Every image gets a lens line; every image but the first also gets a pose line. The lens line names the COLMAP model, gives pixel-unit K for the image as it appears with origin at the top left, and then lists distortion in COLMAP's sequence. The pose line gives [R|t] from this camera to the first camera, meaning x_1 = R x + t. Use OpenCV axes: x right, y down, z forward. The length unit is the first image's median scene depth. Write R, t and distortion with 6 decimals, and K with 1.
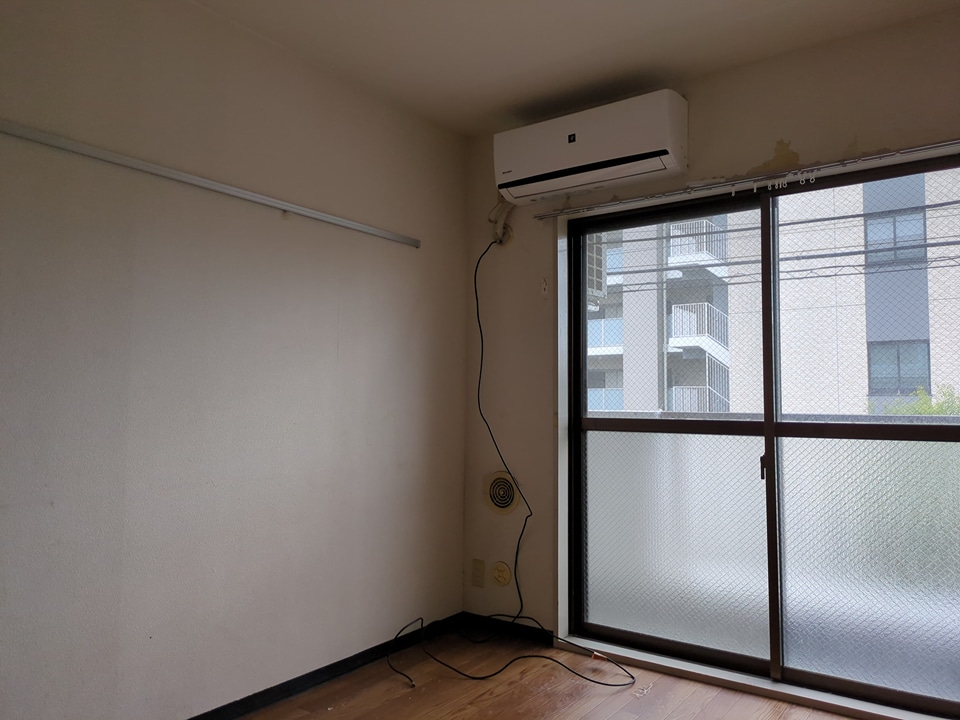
lens RADIAL K [[714.2, 0, 478.2], [0, 714.2, 361.9], [0, 0, 1]] dist [0.024474, -0.012965]
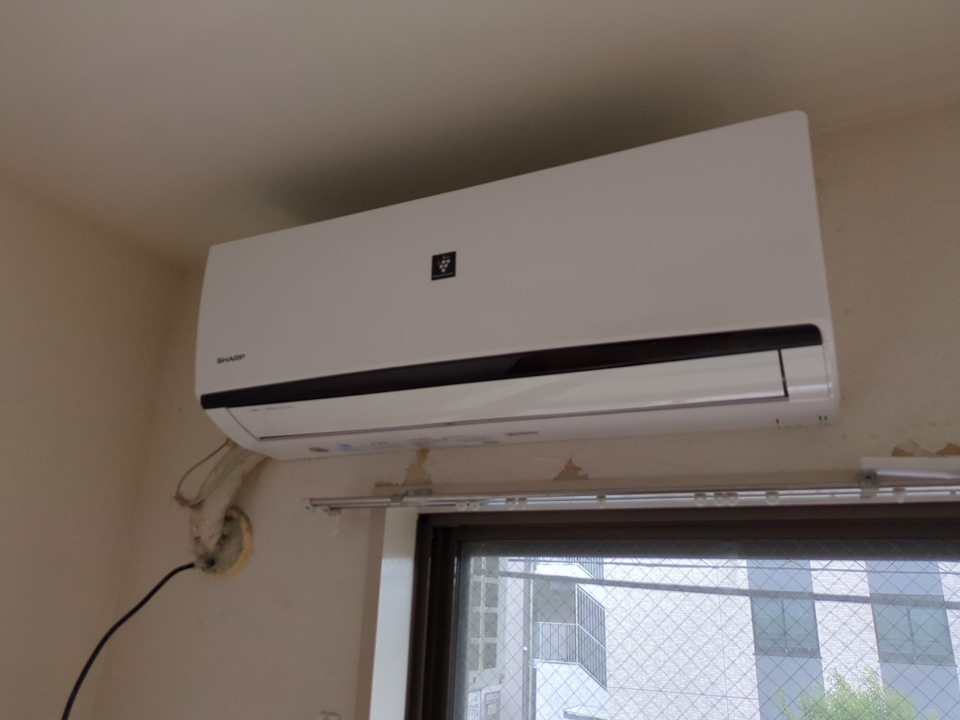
lens RADIAL K [[714.2, 0, 472.4], [0, 714.2, 364.6], [0, 0, 1]] dist [0.024474, -0.012965]
pose [[0.981787, 0.096844, 0.163451, 0.089756], [-0.048317, 0.959316, -0.278170, -0.176352], [-0.183741, 0.265206, 0.946523, 0.668387]]
